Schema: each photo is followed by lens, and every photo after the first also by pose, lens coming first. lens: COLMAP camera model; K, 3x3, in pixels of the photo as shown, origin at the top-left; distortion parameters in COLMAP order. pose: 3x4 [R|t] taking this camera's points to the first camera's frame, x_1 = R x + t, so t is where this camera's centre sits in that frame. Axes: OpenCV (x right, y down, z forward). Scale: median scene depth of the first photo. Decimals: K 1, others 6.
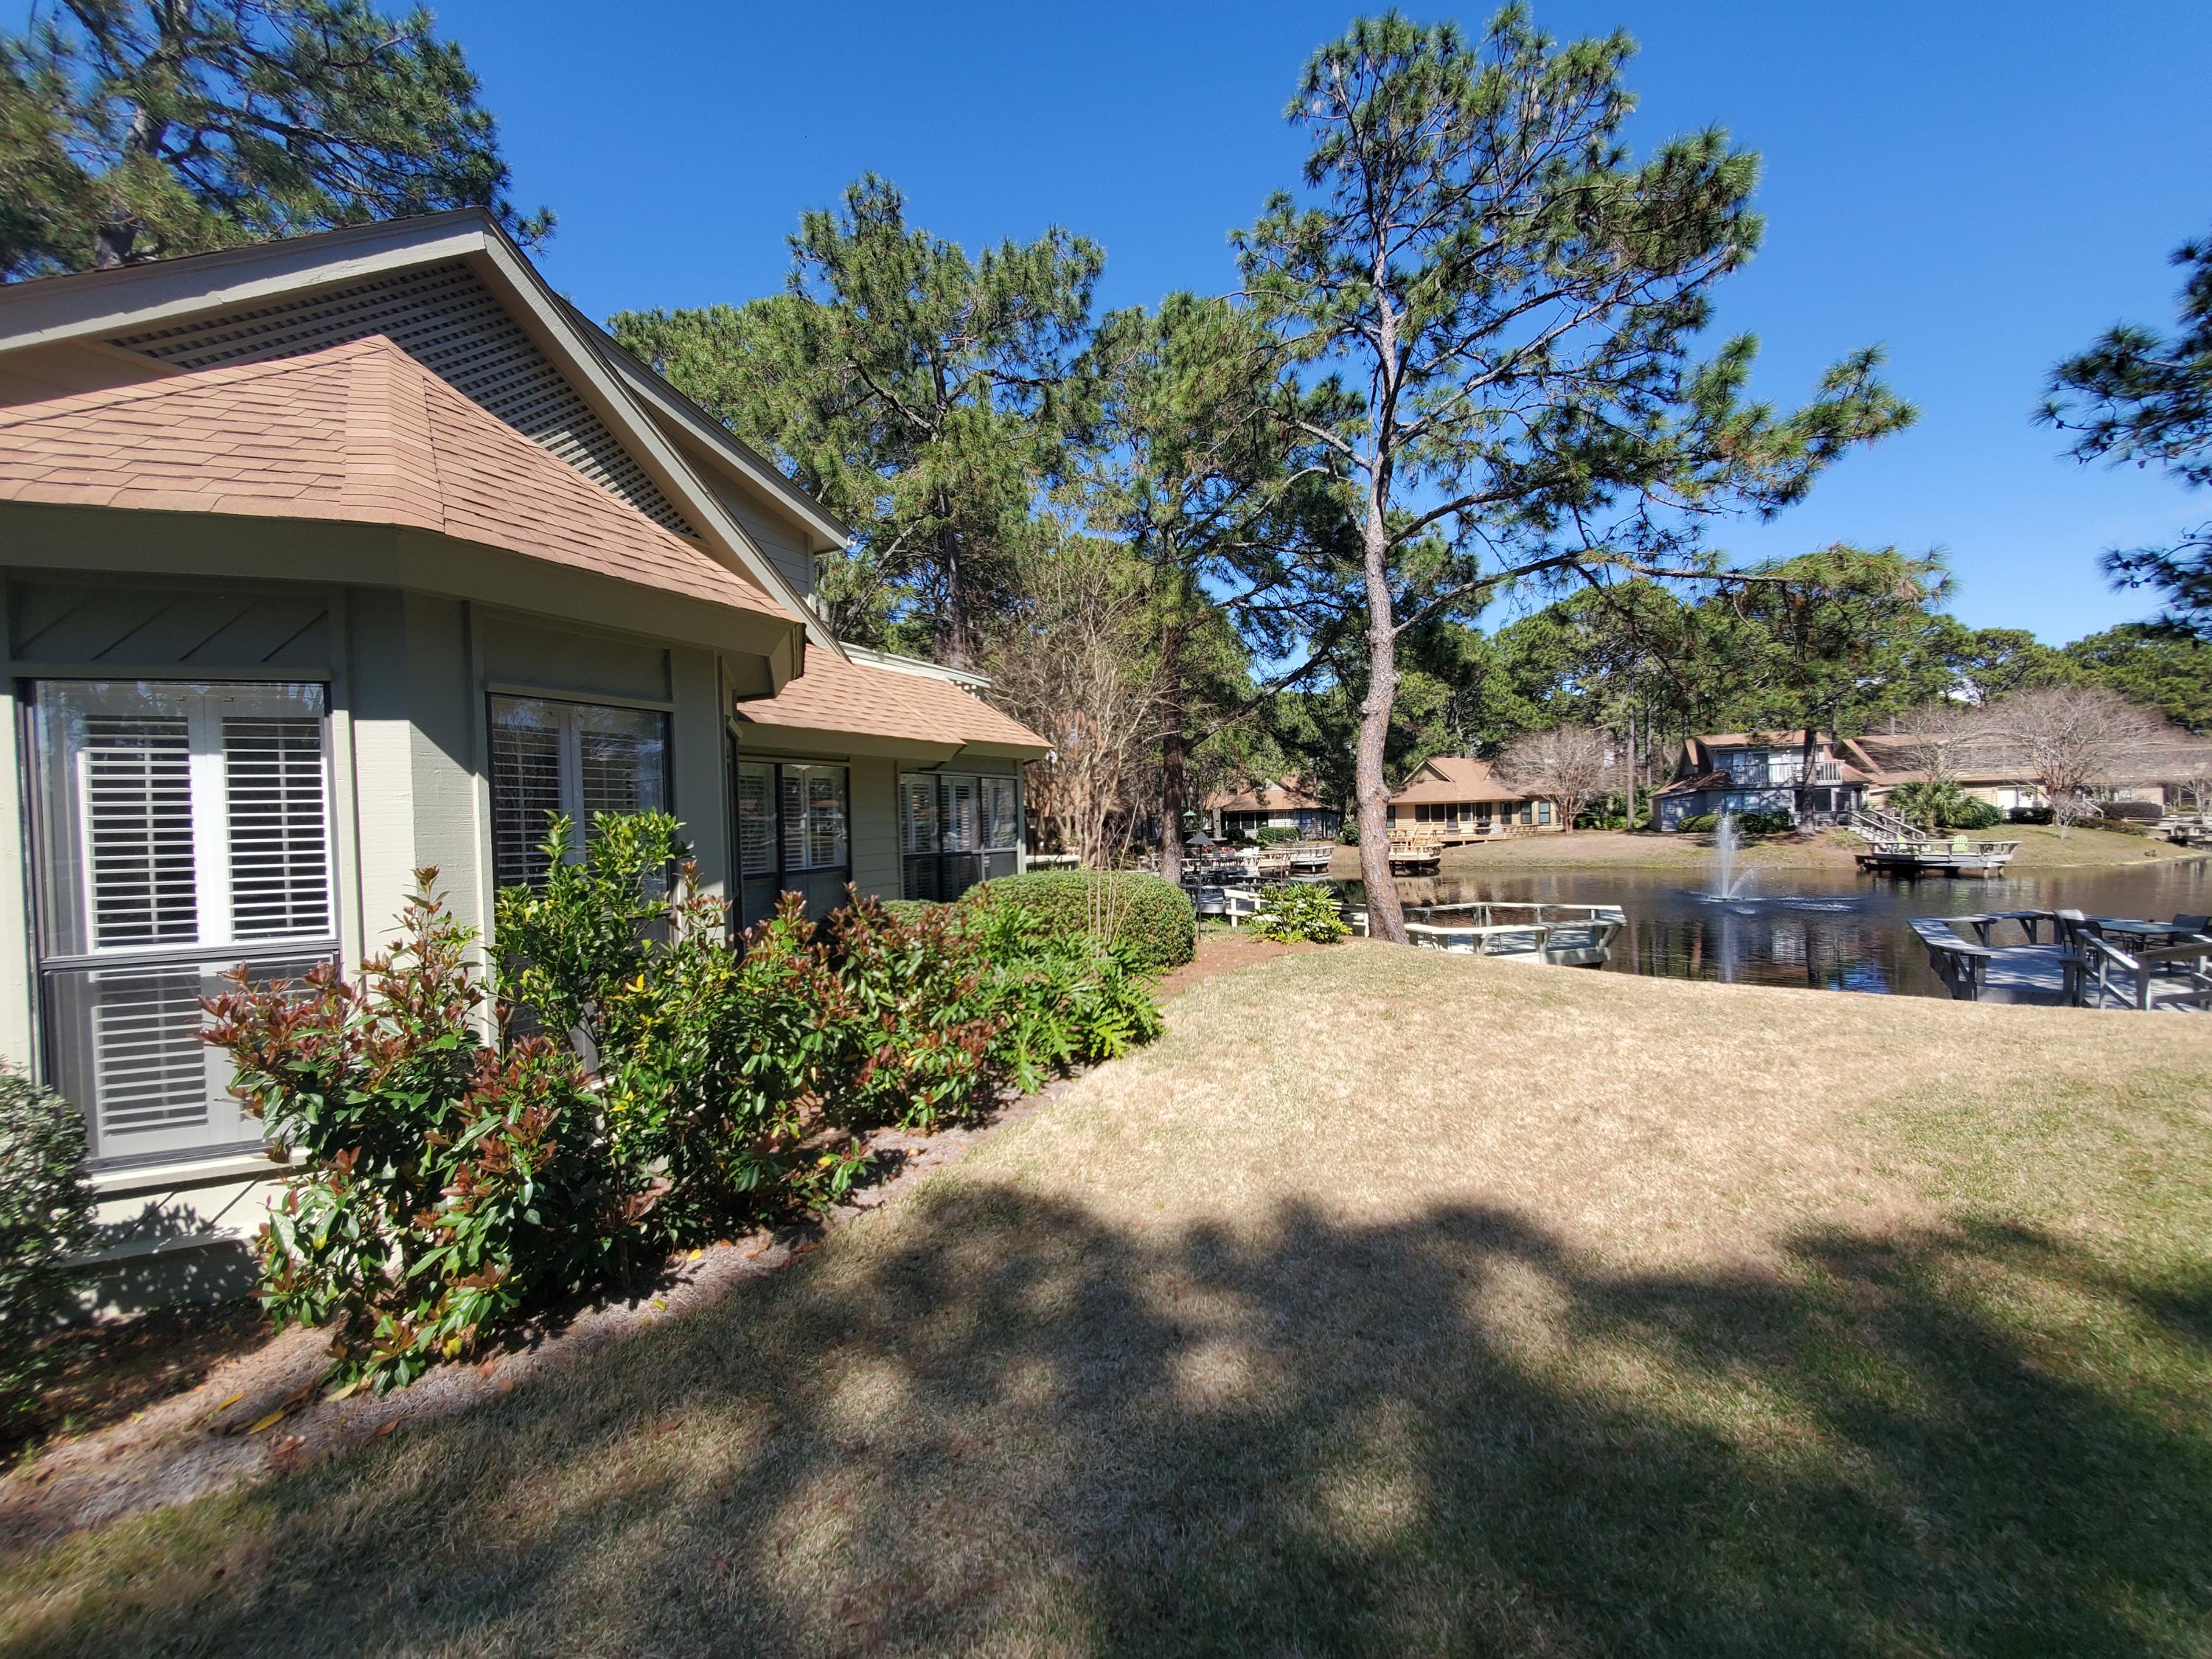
lens RADIAL K [[873.6, 0, 1104.7], [0, 873.6, 837.5], [0, 0, 1]] dist [0.006009, -0.004494]
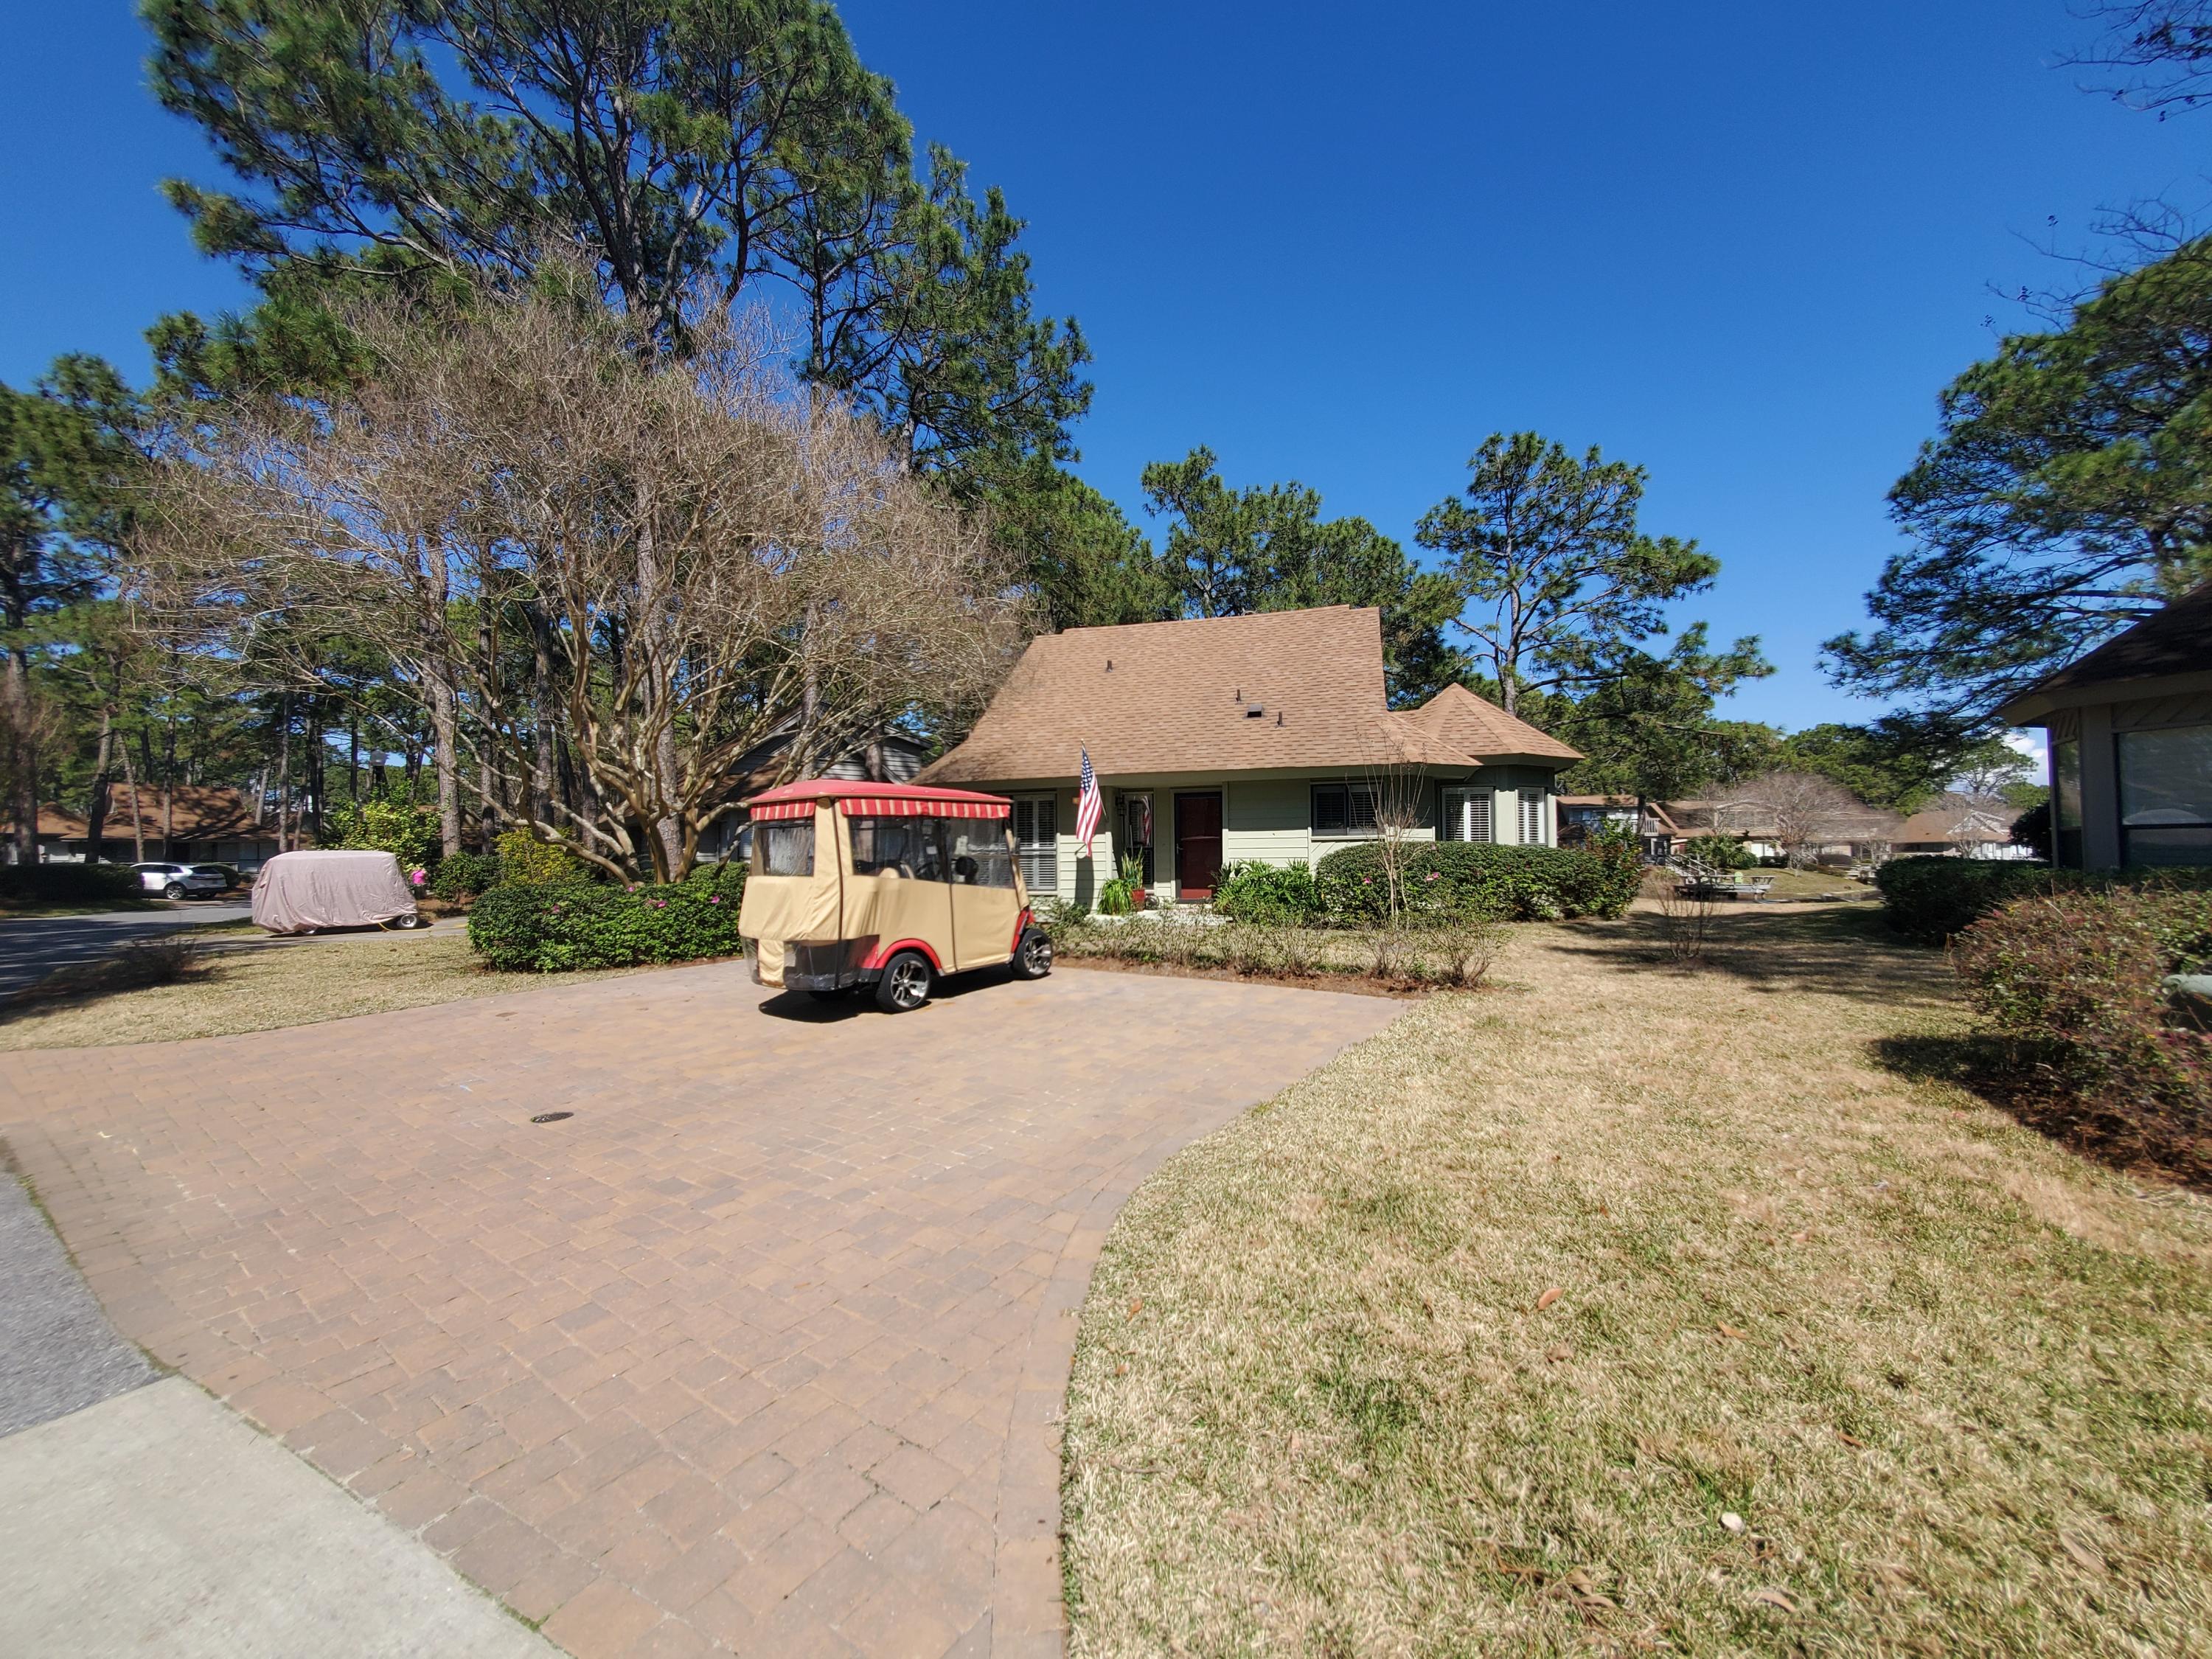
lens RADIAL K [[887.7, 0, 1110.5], [0, 887.7, 844.3], [0, 0, 1]] dist [0.002328, 0.000332]
pose [[0.981752, 0.024929, 0.188523, -0.297510], [-0.017794, 0.999063, -0.039445, 0.025800], [-0.189330, 0.035370, 0.981276, -0.232143]]
